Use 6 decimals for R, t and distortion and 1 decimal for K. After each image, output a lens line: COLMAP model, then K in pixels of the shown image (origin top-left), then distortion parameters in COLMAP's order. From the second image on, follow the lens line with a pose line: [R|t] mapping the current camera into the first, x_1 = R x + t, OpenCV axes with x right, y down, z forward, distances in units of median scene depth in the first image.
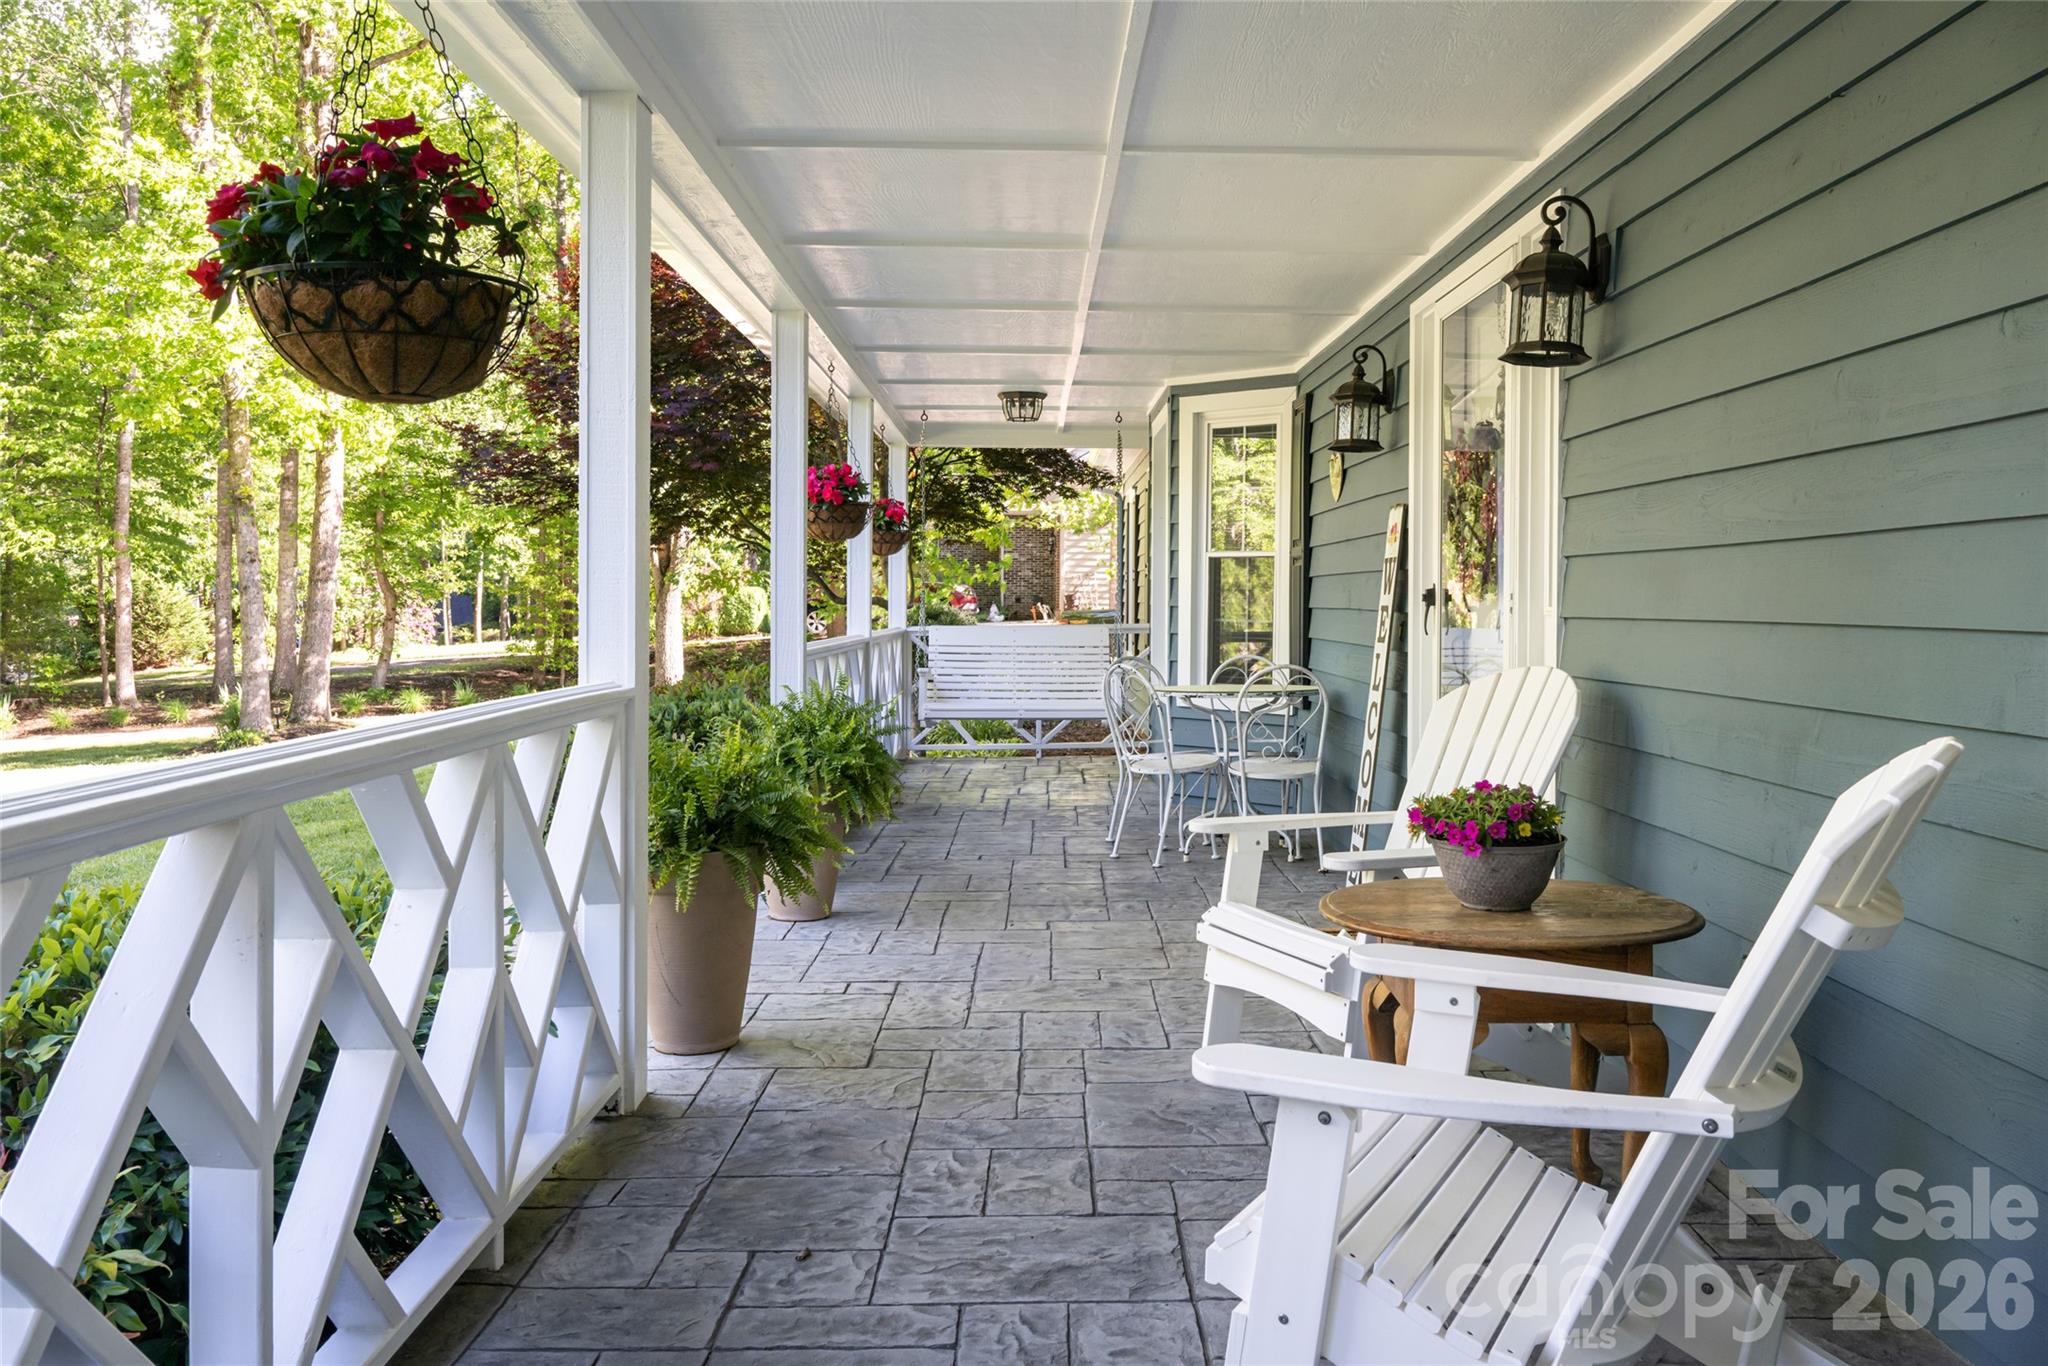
lens RADIAL K [[1666.9, 0, 1024.7], [0, 1666.9, 674.6], [0, 0, 1]] dist [-0.001285, -0.000223]
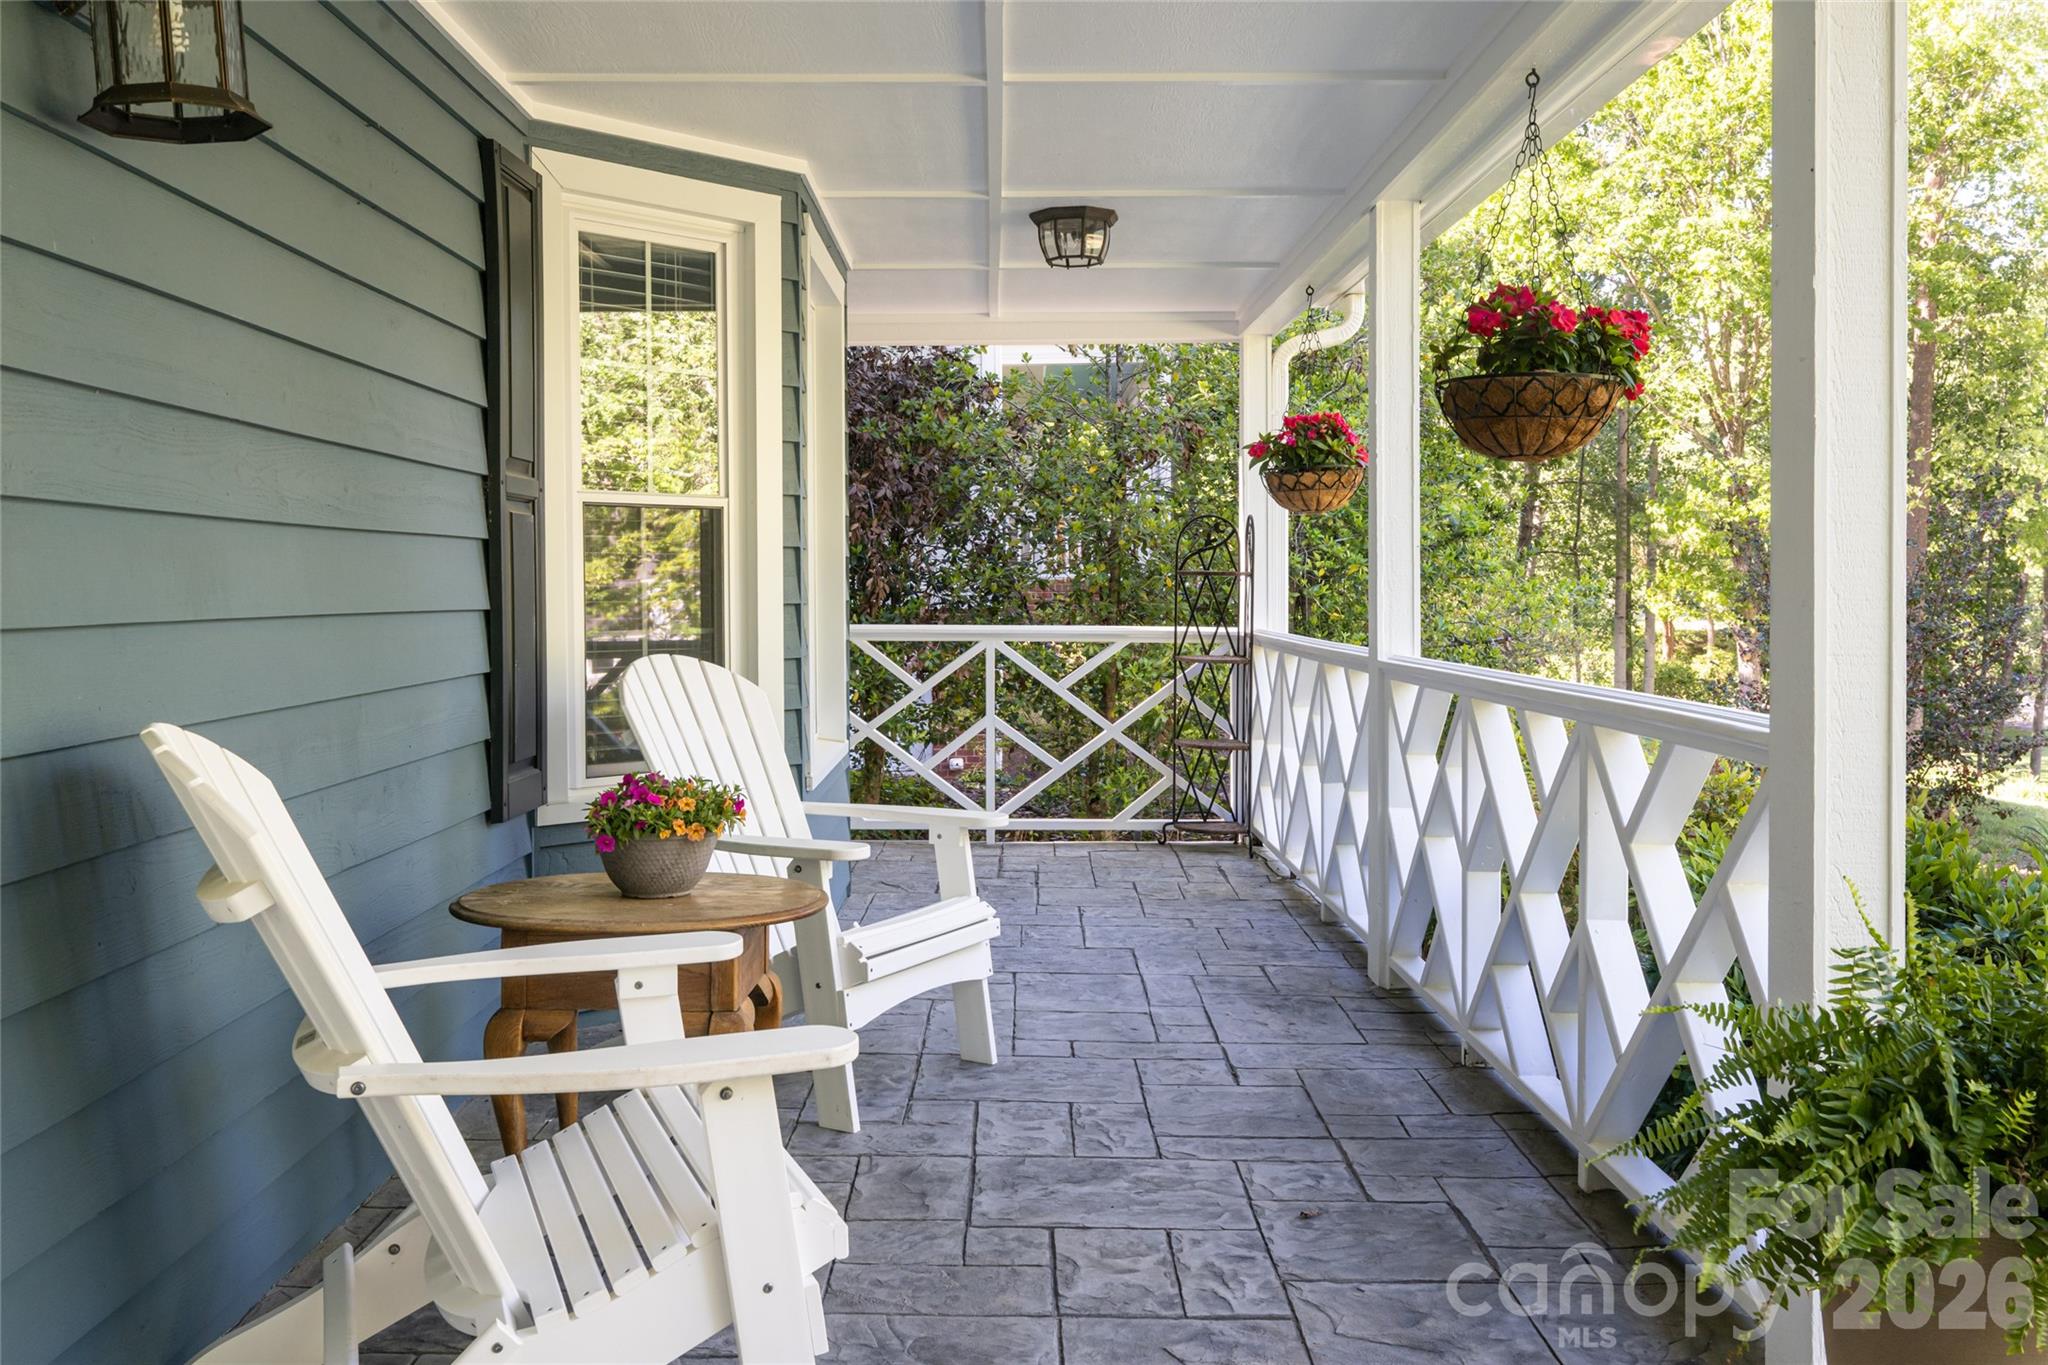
lens RADIAL K [[1687.5, 0, 1004.7], [0, 1687.5, 583.2], [0, 0, 1]] dist [-0.016945, 0.001858]
pose [[-0.999976, -0.000569, -0.006845, 0.078010], [-0.000877, 0.998982, 0.045091, -0.096799], [0.006813, 0.045096, -0.998959, 2.003469]]
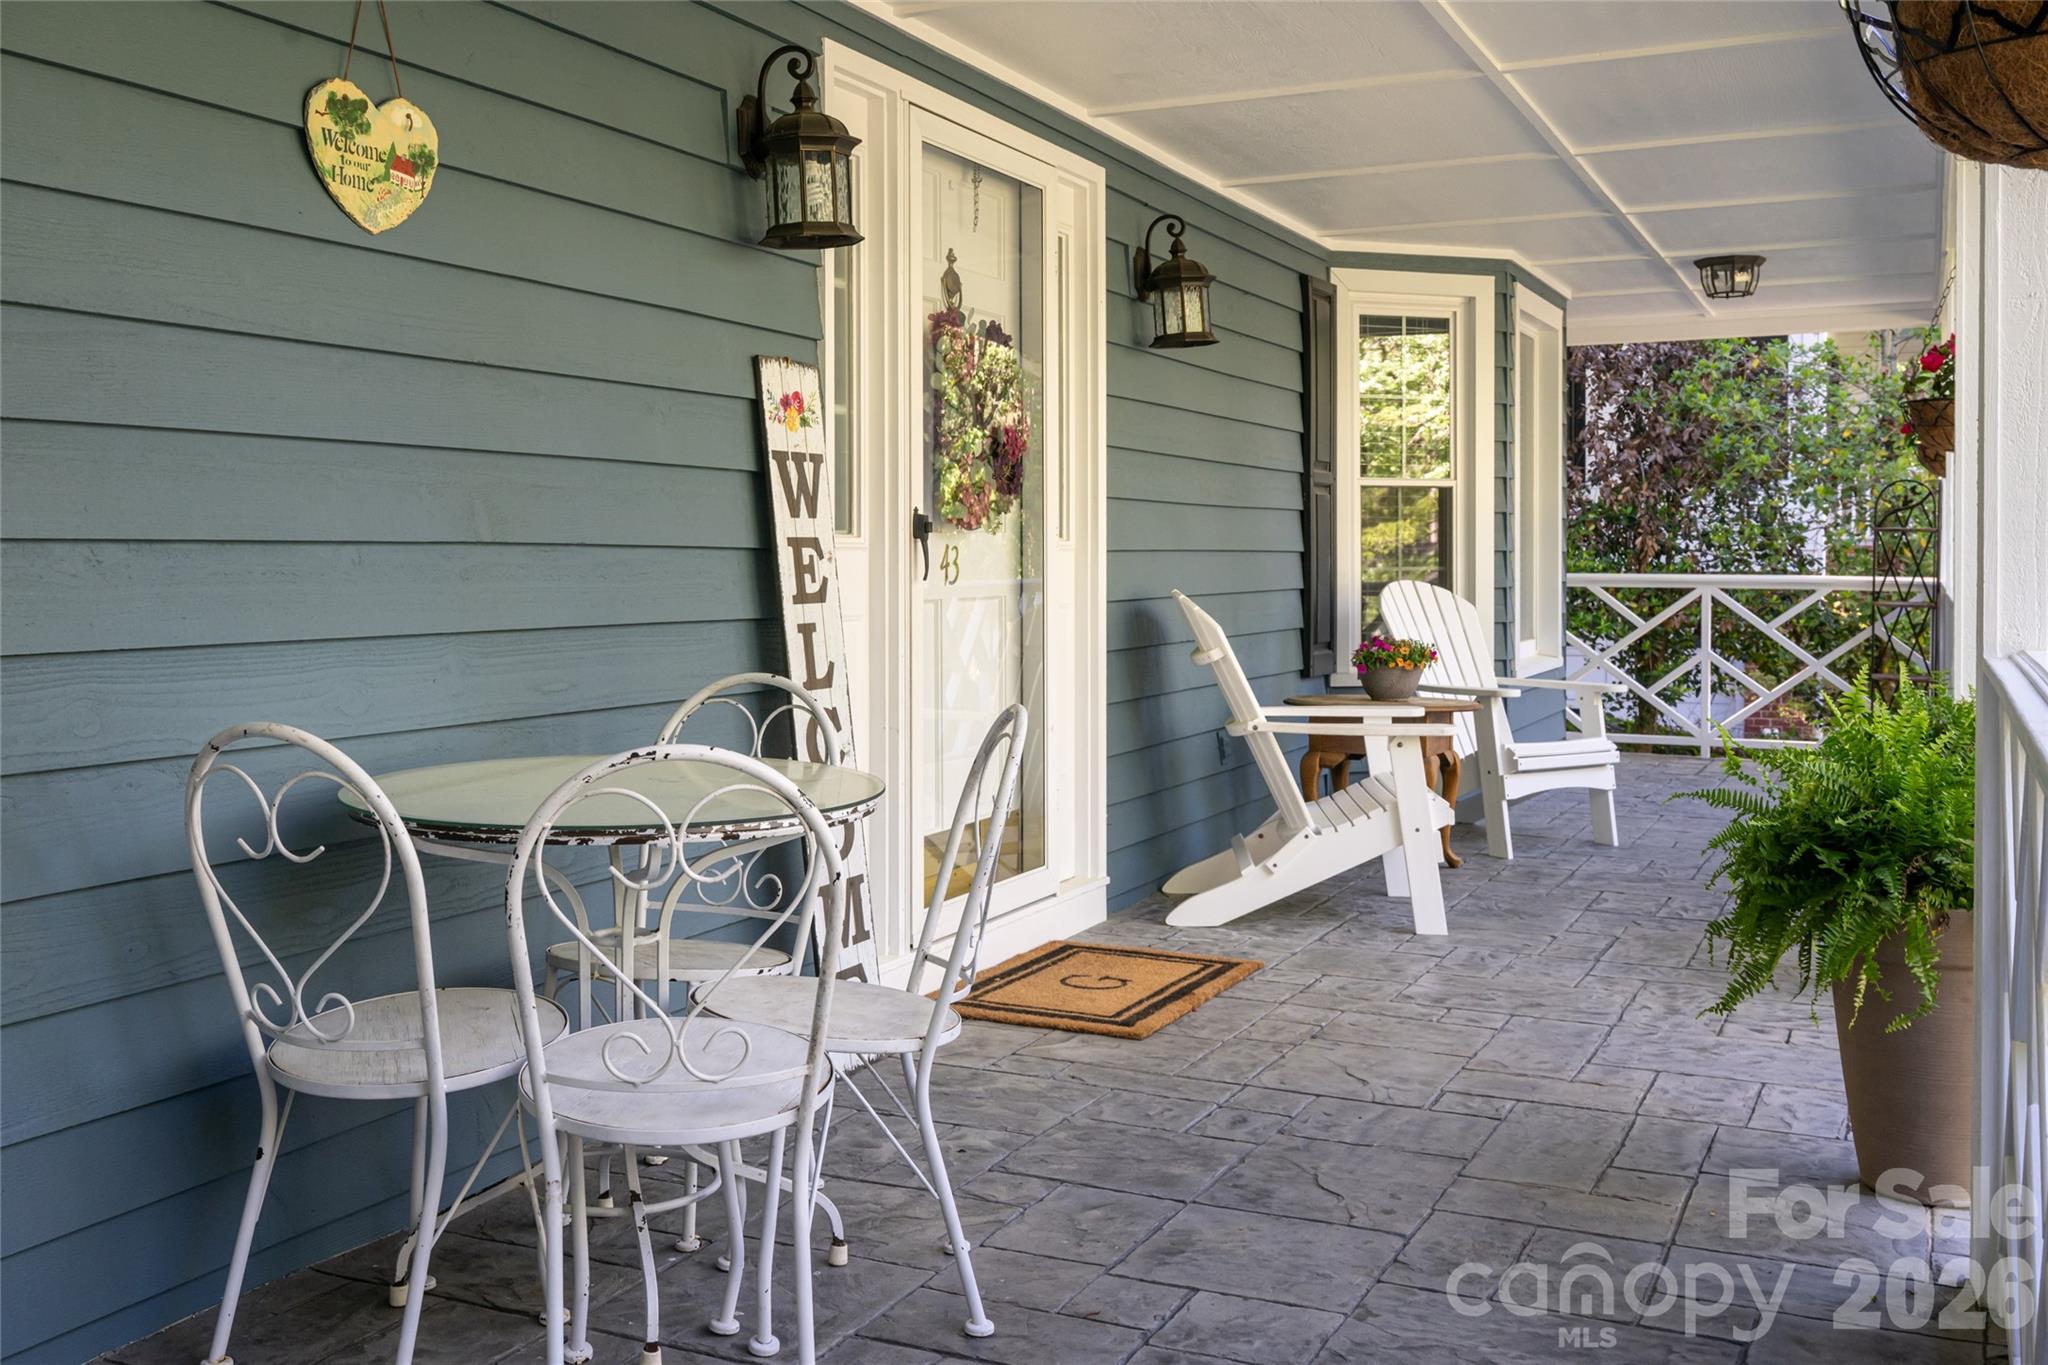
lens RADIAL K [[1938.8, 0, 1022.8], [0, 1938.8, 675.7], [0, 0, 1]] dist [-0.008563, 0.000000]
pose [[-0.909130, -0.026421, 0.415674, -0.265244], [0.019686, 0.994145, 0.106247, -0.133794], [-0.416047, 0.104775, -0.903287, 3.189286]]
